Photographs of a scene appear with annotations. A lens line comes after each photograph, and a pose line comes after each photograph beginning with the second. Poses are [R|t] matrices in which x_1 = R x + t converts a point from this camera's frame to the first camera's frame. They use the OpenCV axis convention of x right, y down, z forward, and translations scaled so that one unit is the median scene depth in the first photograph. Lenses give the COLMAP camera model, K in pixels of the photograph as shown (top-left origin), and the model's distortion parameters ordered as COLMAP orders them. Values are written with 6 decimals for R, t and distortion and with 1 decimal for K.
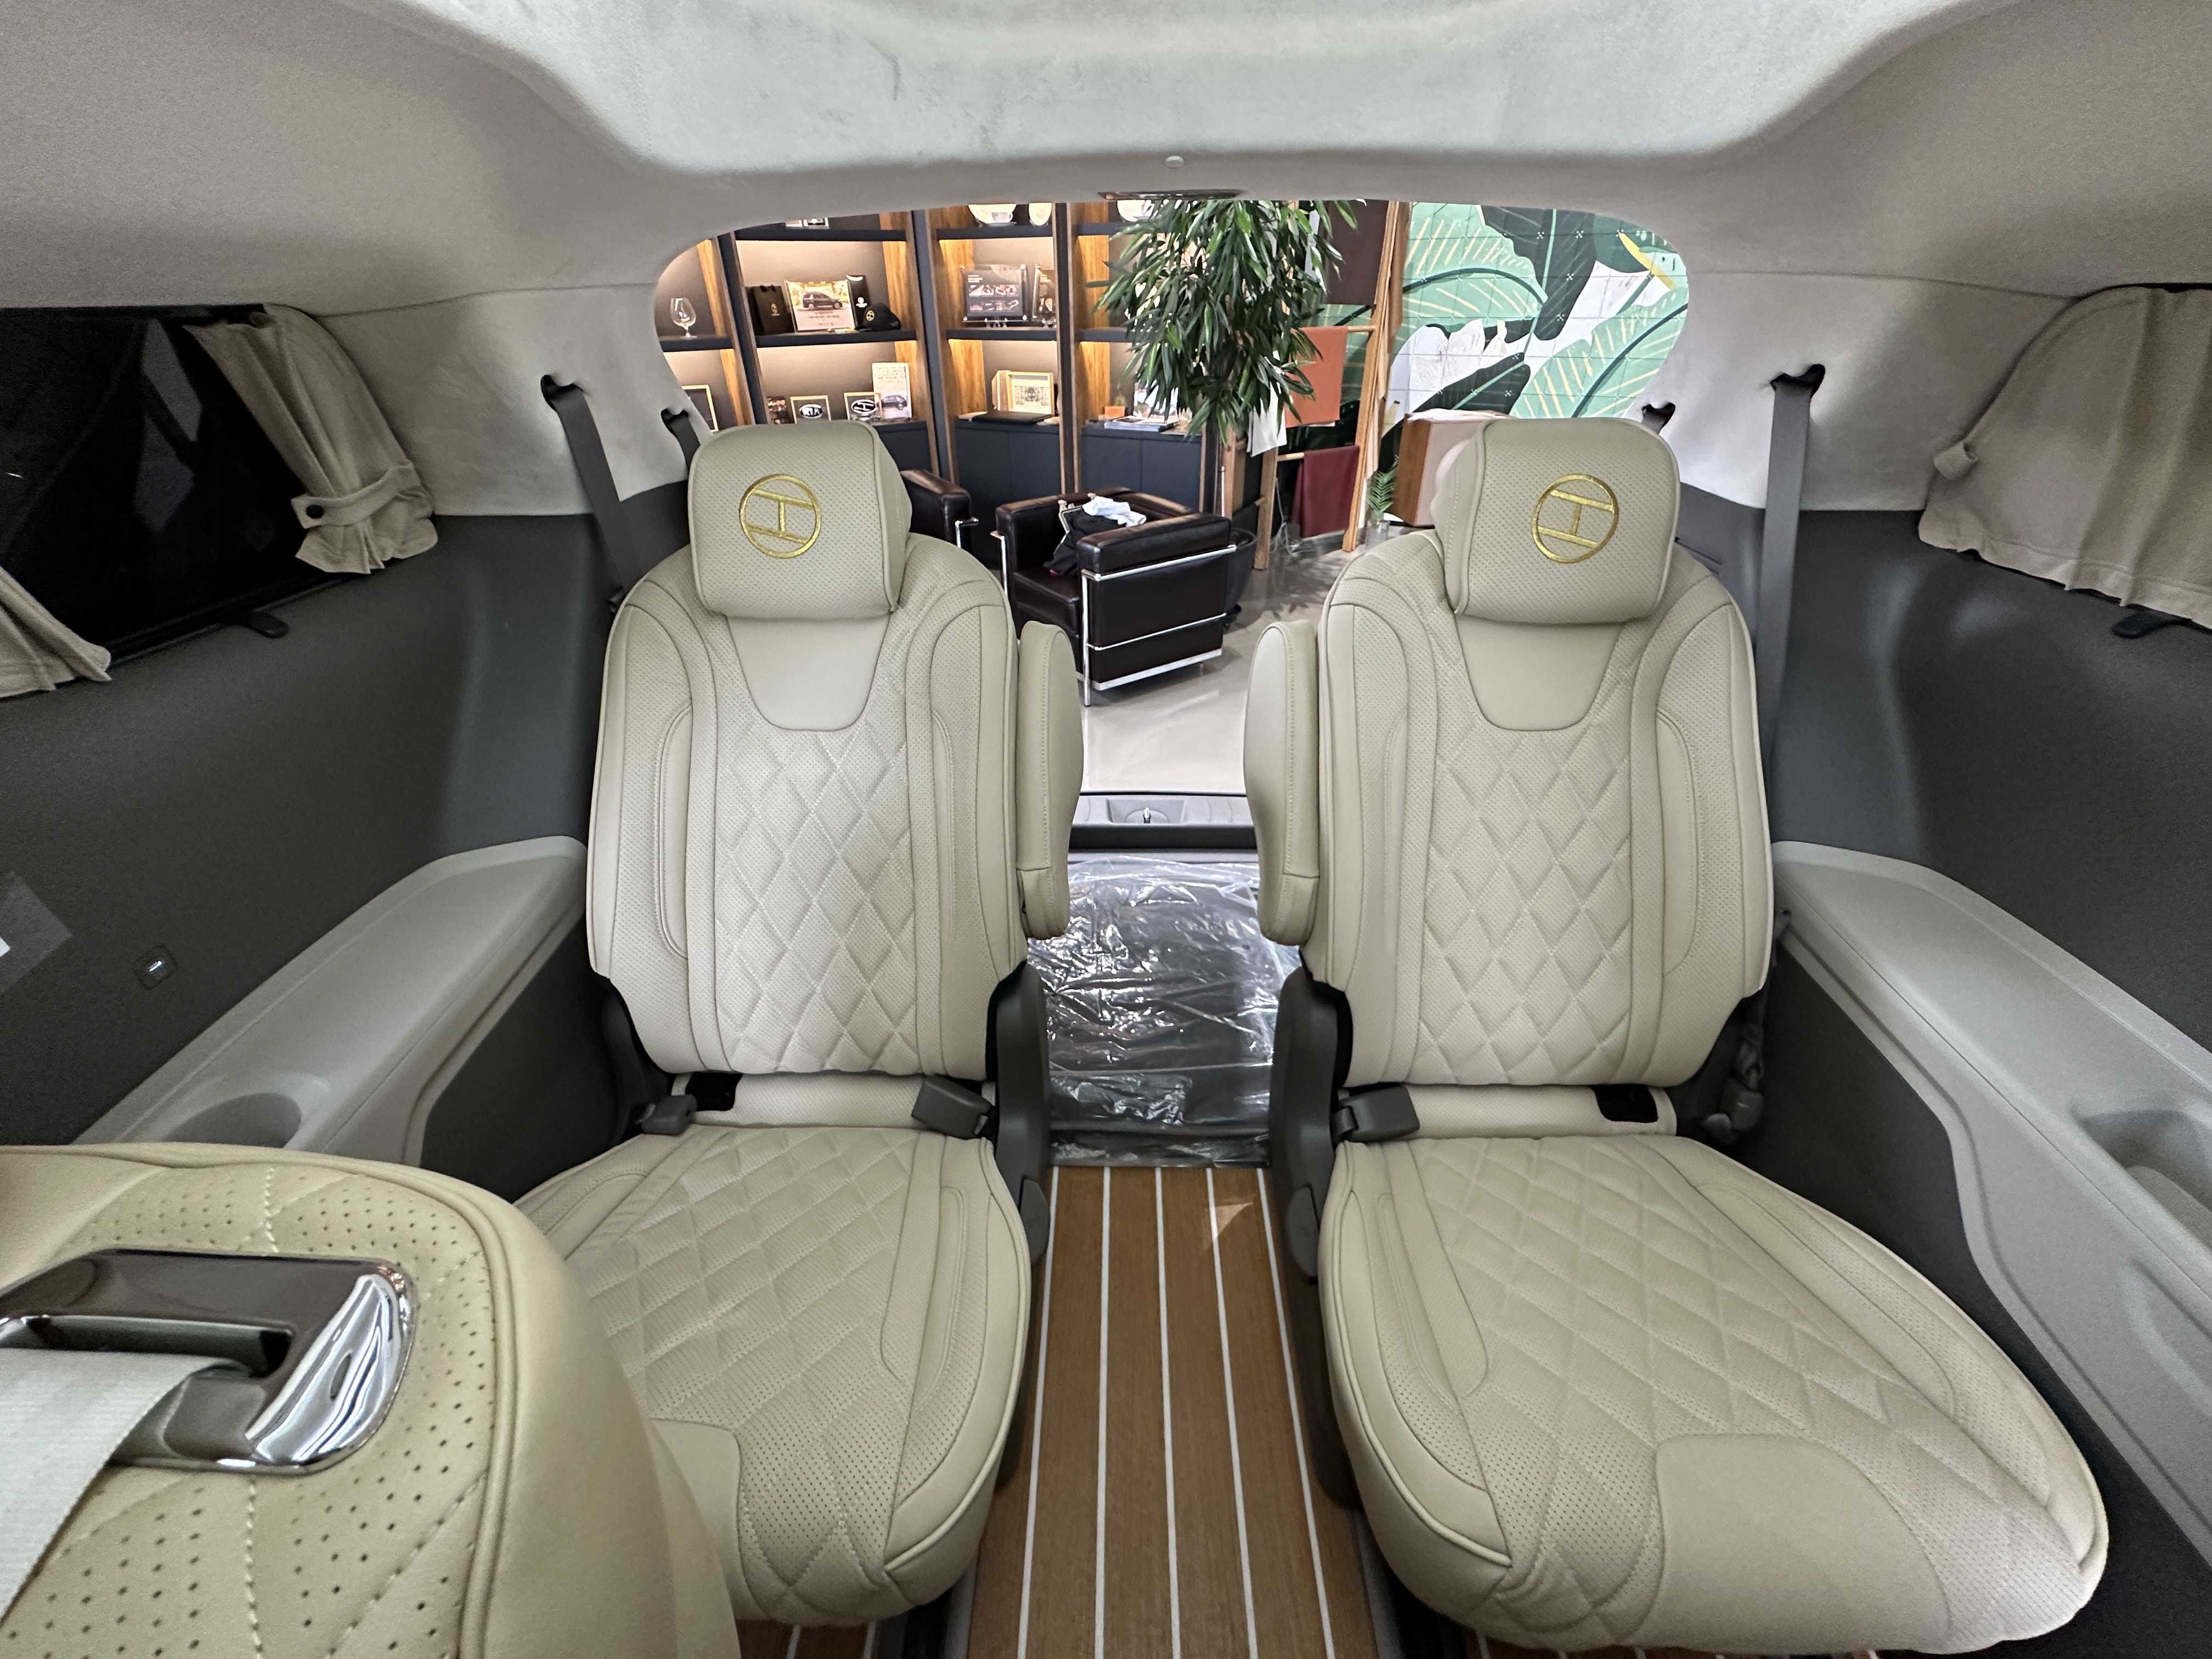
lens RADIAL K [[882.3, 0, 1098.1], [0, 882.3, 831.6], [0, 0, 1]] dist [-0.000290, 0.000296]
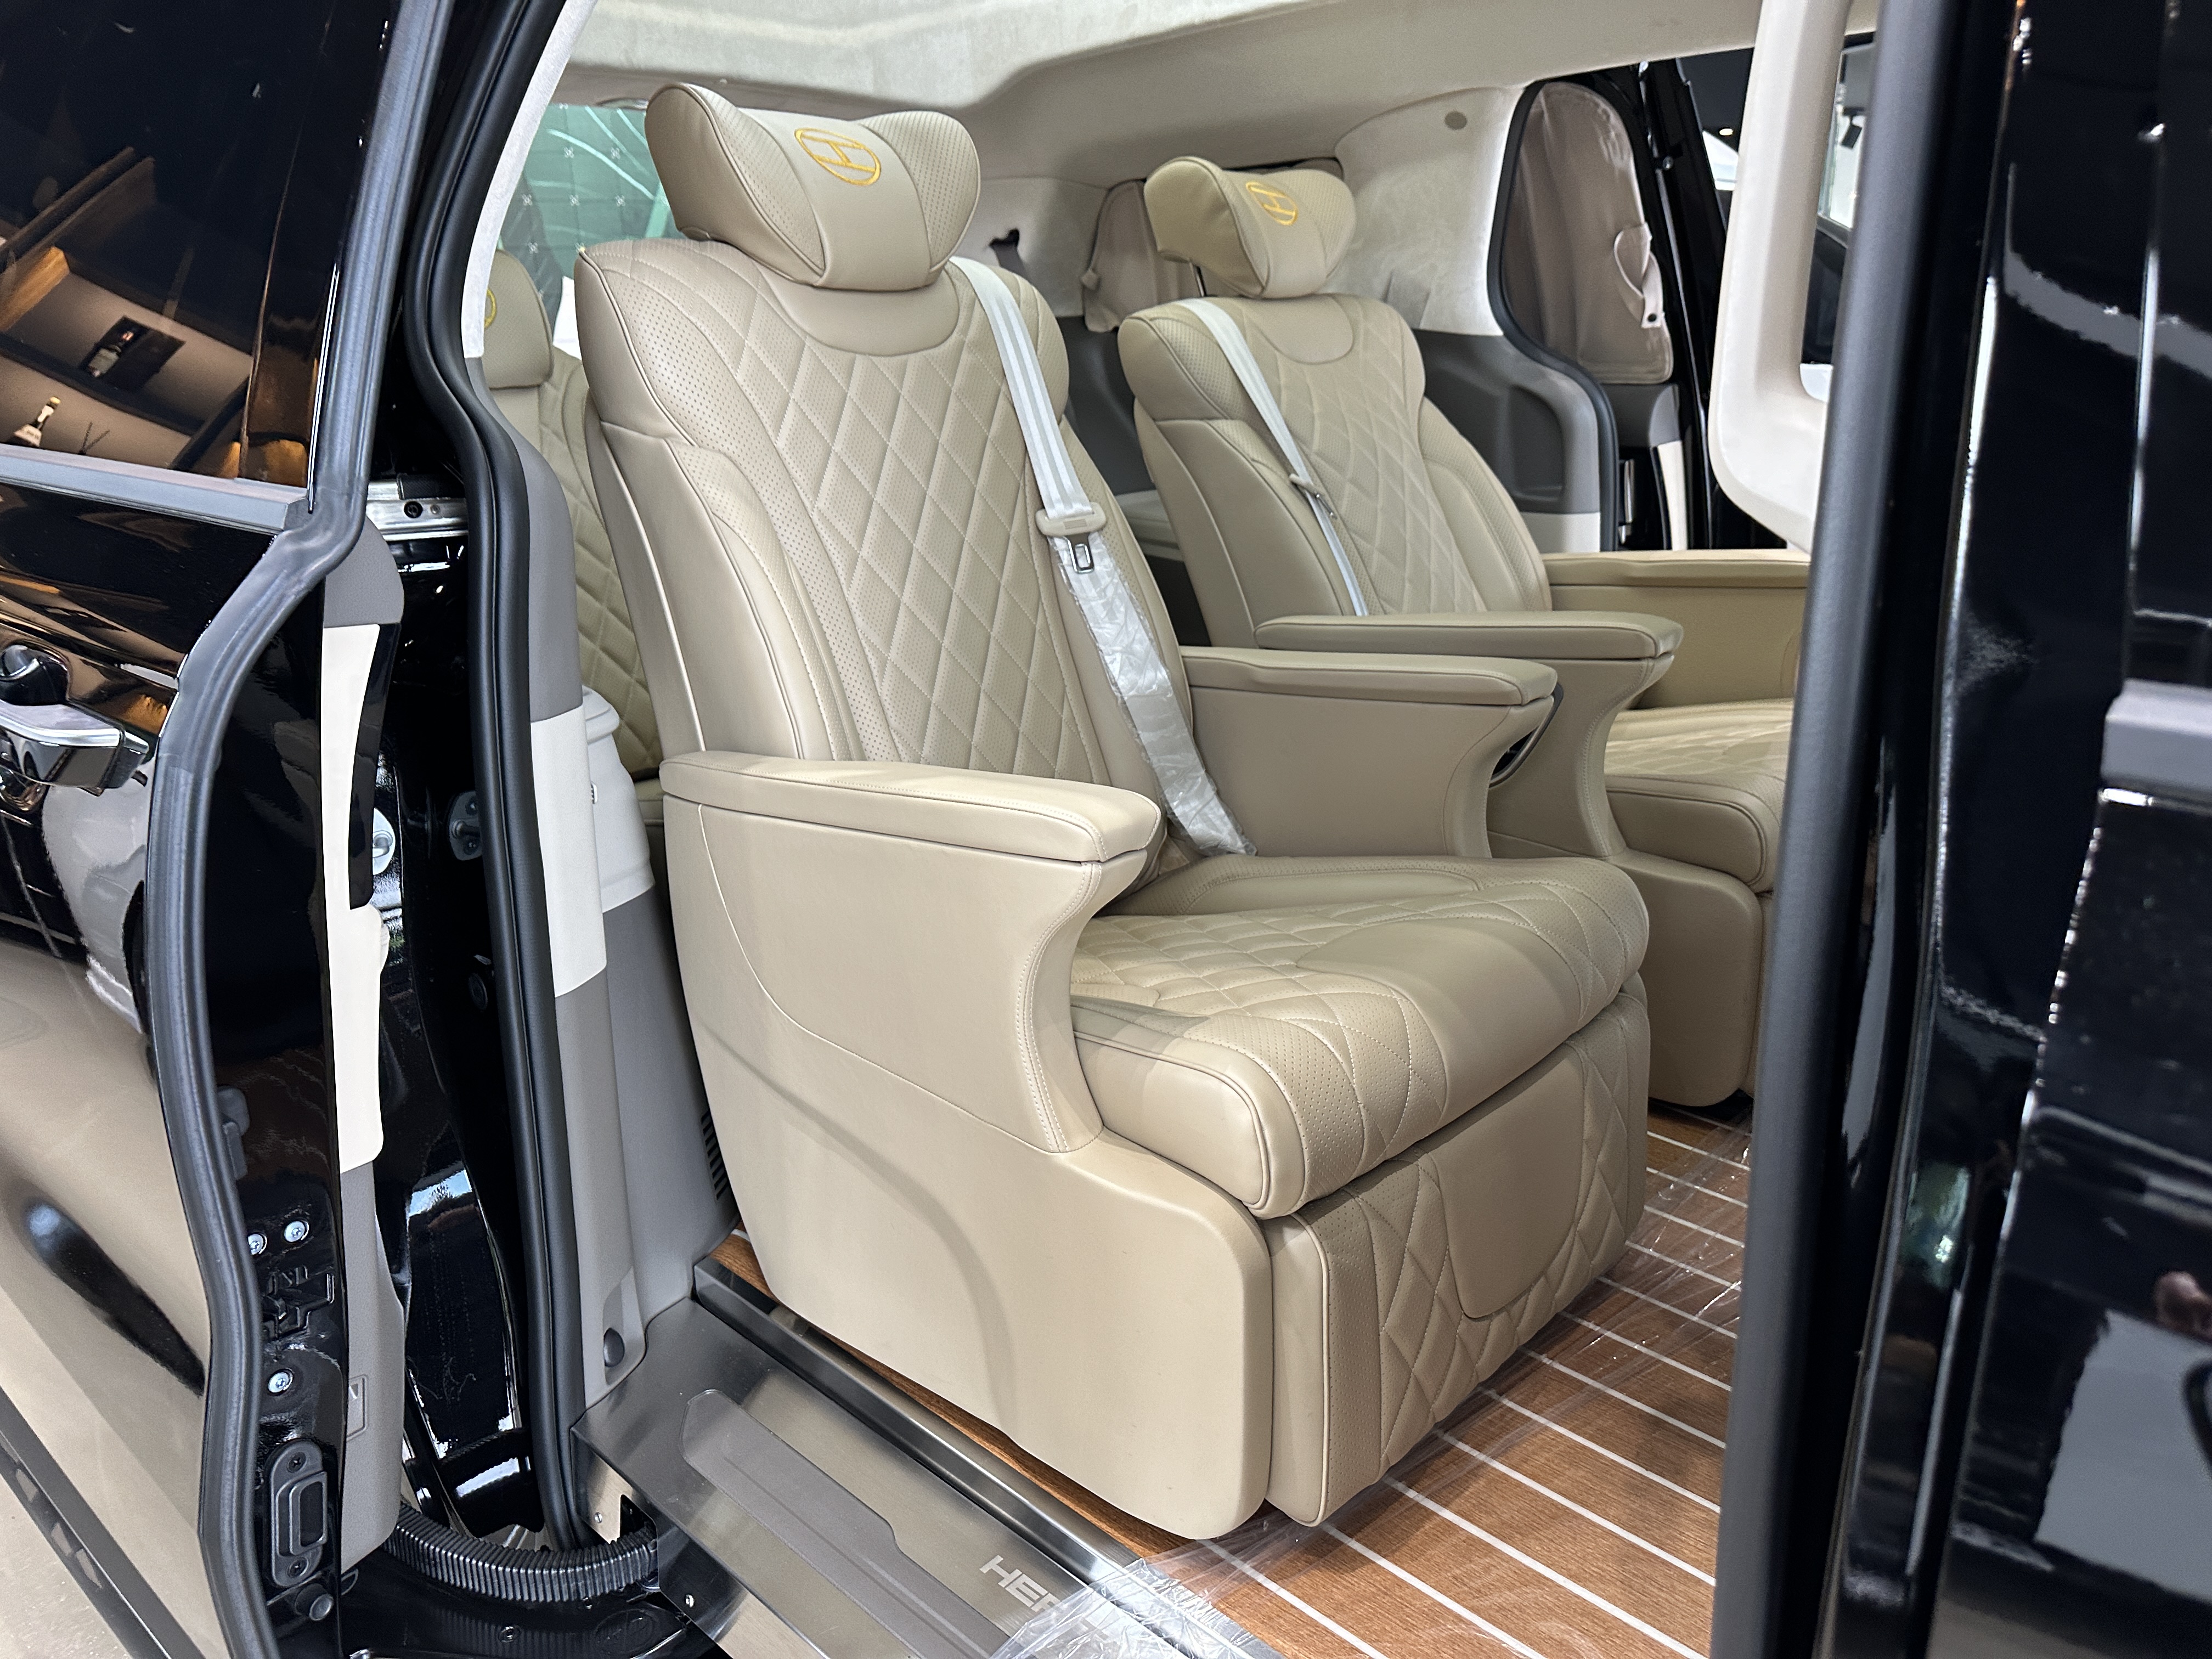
lens RADIAL K [[1603.7, 0, 1100.1], [0, 1603.7, 828.0], [0, 0, 1]] dist [0.011136, -0.006724]
pose [[0.663578, -0.219046, 0.715320, -1.448443], [0.406869, 0.908066, -0.099370, 0.840512], [-0.627791, 0.356981, 0.691696, -0.791978]]
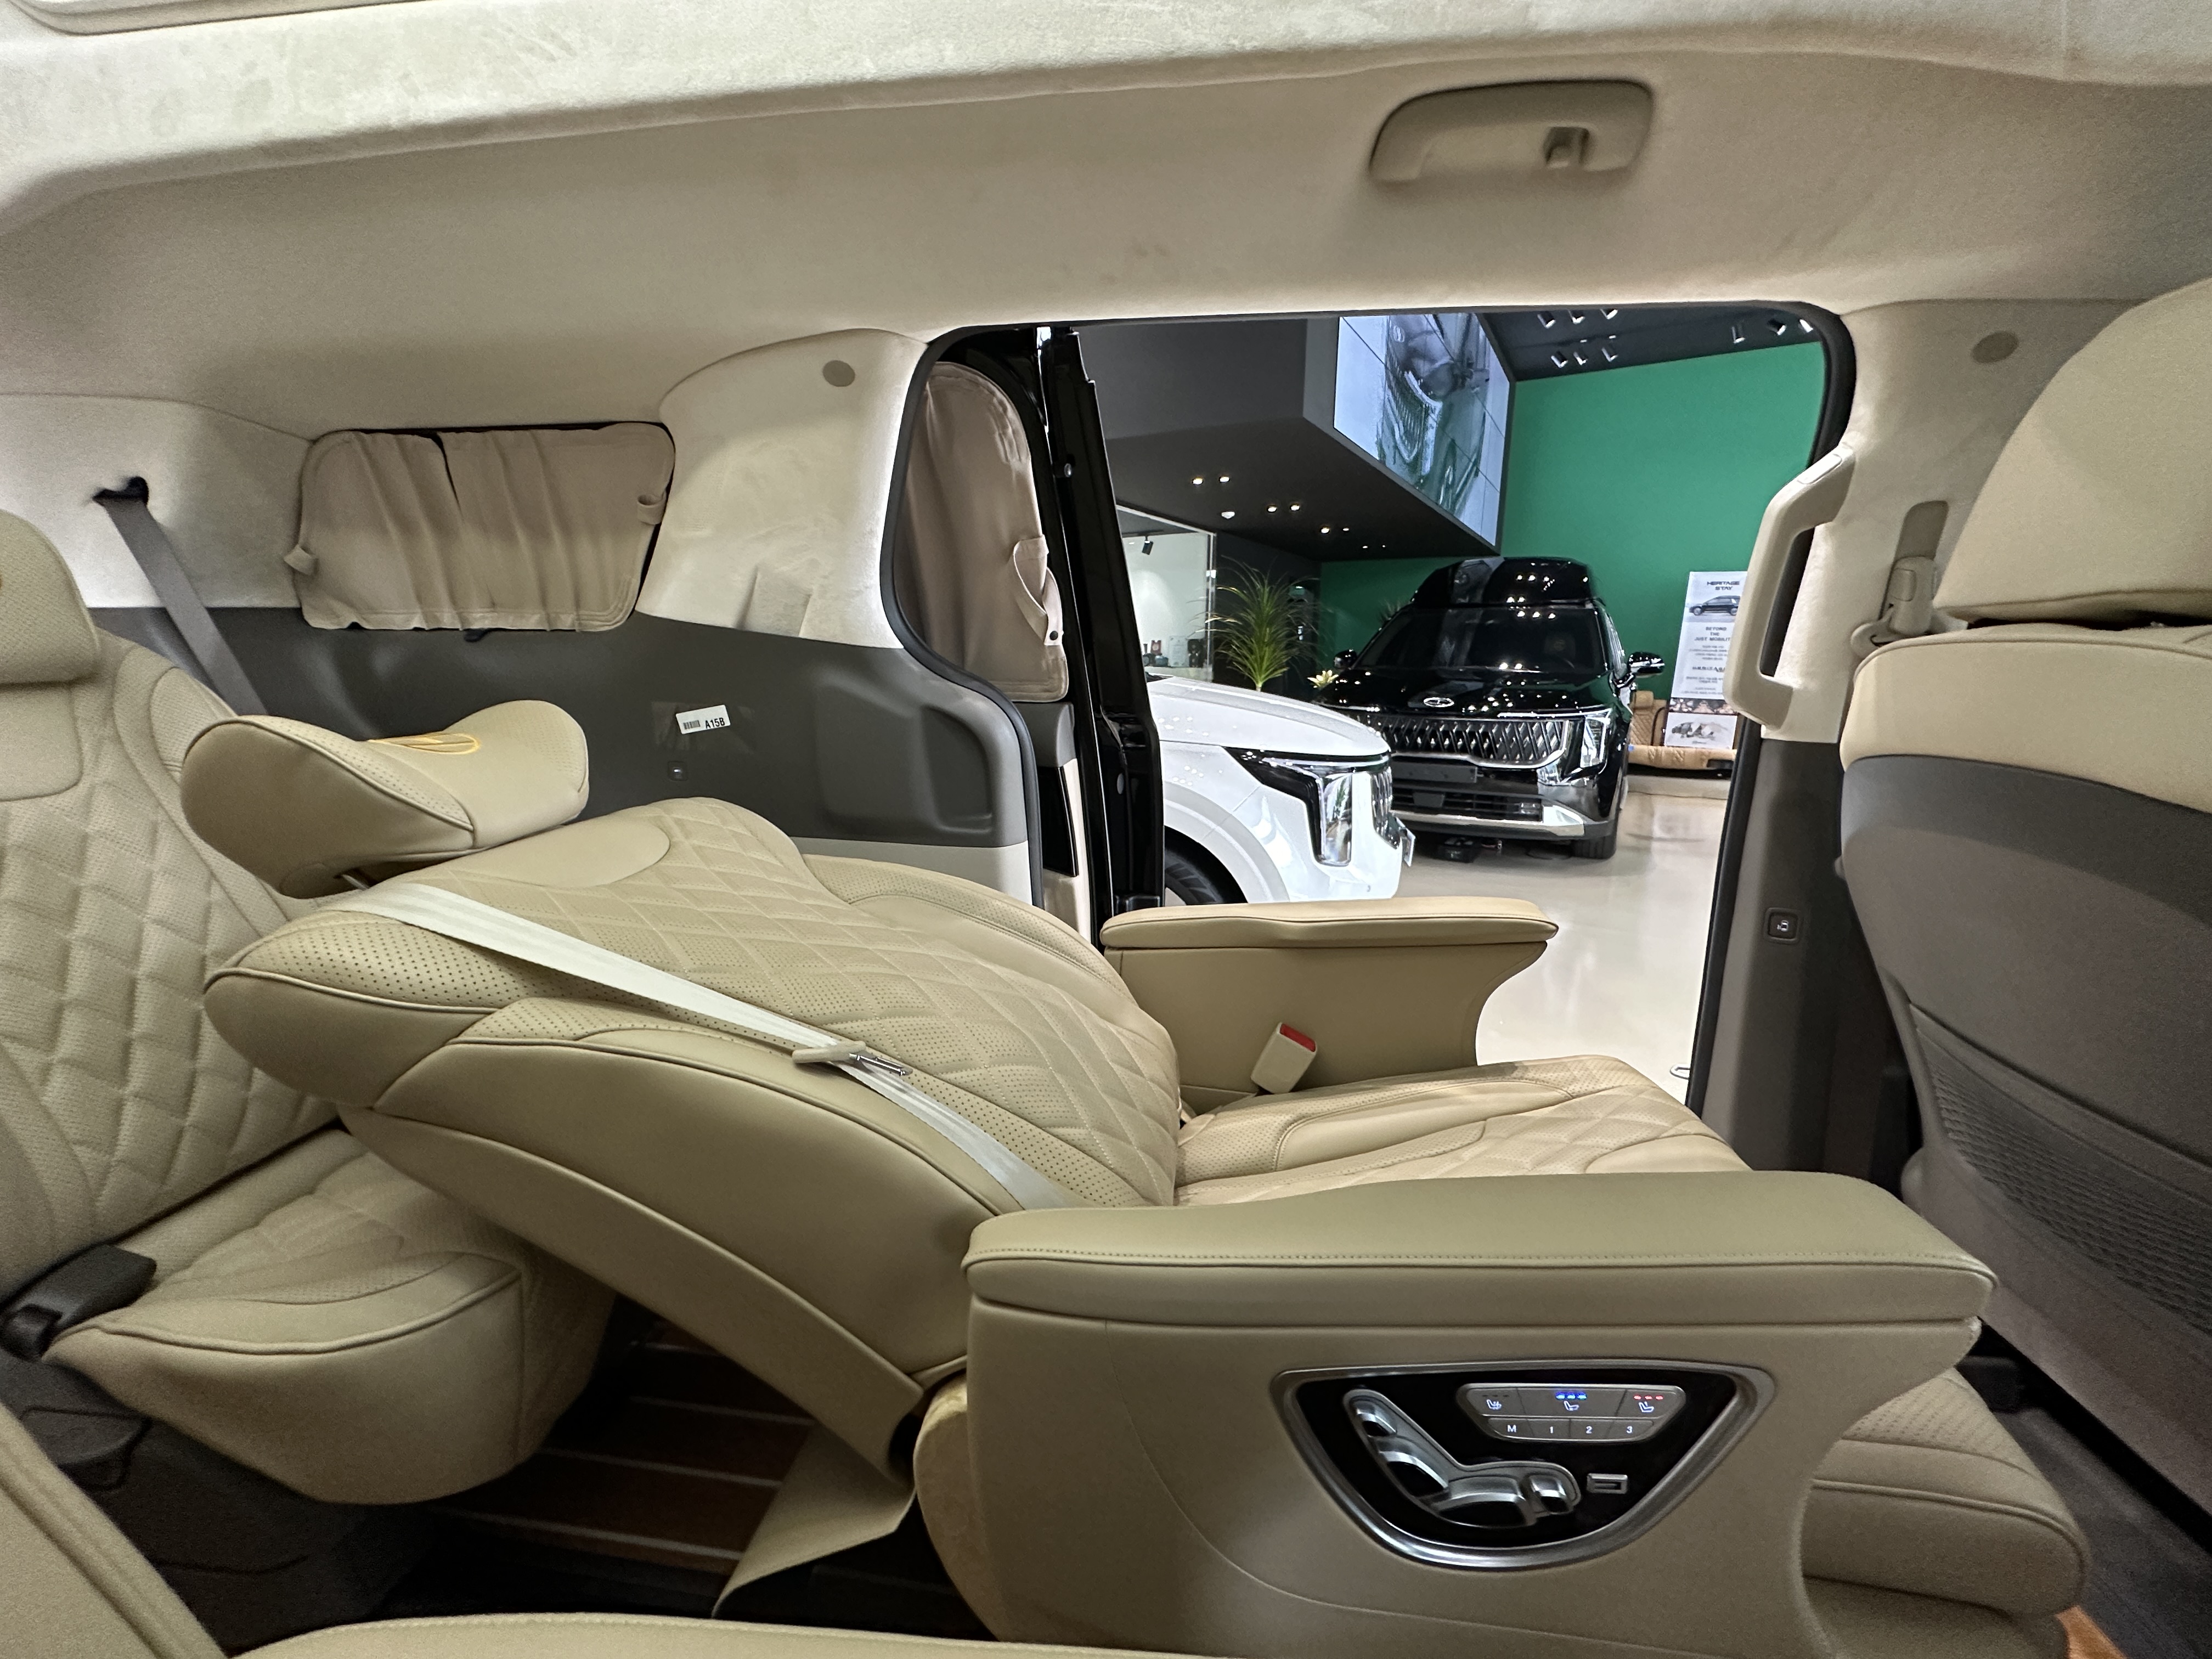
lens RADIAL K [[882.3, 0, 1102.6], [0, 882.3, 824.8], [0, 0, 1]] dist [-0.000290, 0.000296]
pose [[0.094151, -0.177832, 0.979546, -0.273513], [0.520759, 0.847372, 0.103783, 0.378185], [-0.848496, 0.500337, 0.172389, -0.059579]]
